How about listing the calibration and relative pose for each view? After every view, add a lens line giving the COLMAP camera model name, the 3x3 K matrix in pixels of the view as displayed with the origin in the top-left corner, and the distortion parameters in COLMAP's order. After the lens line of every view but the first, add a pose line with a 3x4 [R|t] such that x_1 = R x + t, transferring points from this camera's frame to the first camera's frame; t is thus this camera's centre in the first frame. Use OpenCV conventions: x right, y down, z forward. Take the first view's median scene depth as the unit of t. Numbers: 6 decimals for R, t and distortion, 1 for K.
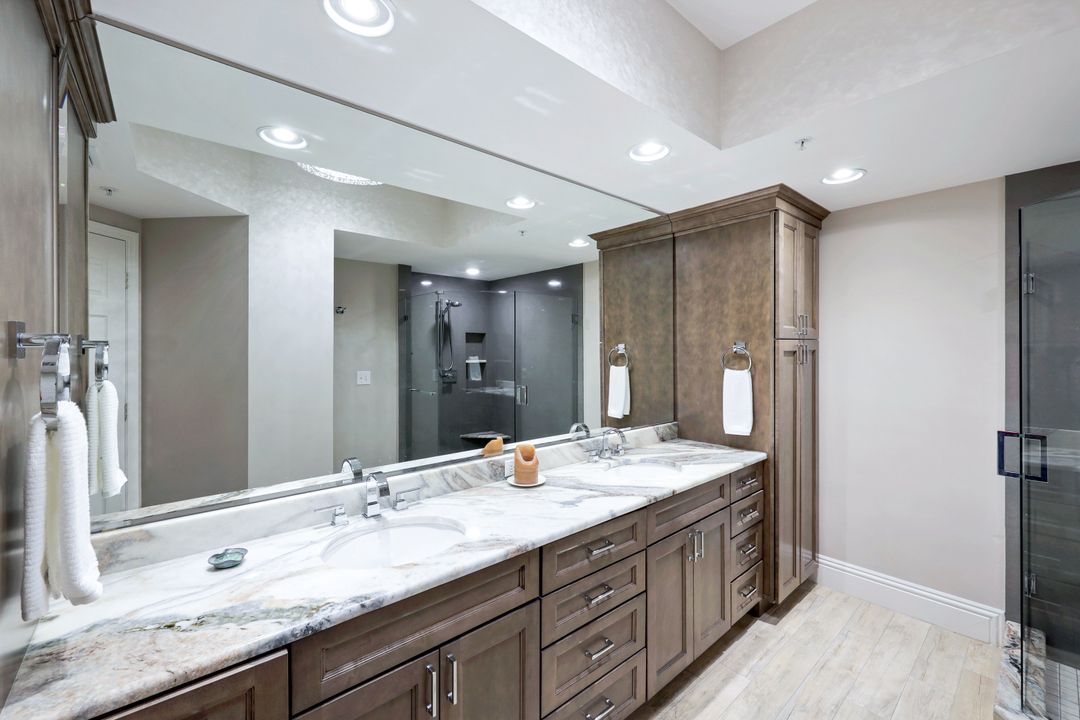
lens RADIAL K [[432.9, 0, 536.1], [0, 432.9, 354.8], [0, 0, 1]] dist [-0.001284, -0.000132]
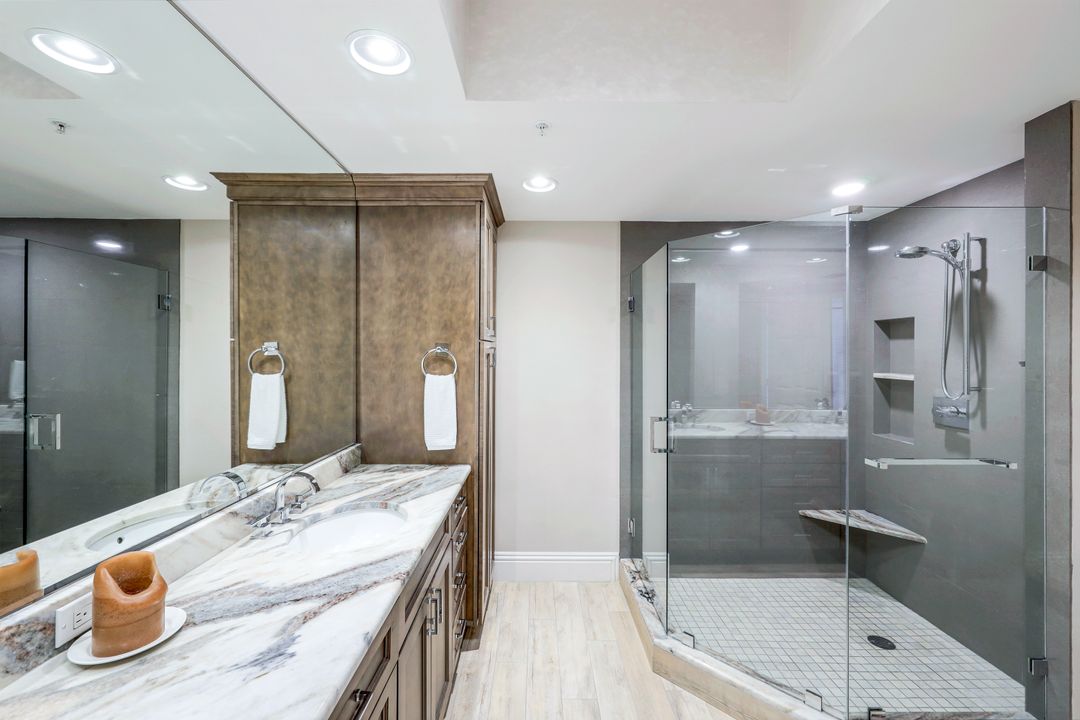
lens RADIAL K [[432.9, 0, 537.8], [0, 432.9, 355.4], [0, 0, 1]] dist [-0.001284, -0.000132]
pose [[0.654490, 0.002819, 0.756065, -0.061824], [0.002014, 0.999983, -0.005471, 0.001260], [-0.756068, 0.005103, 0.654474, 0.274479]]
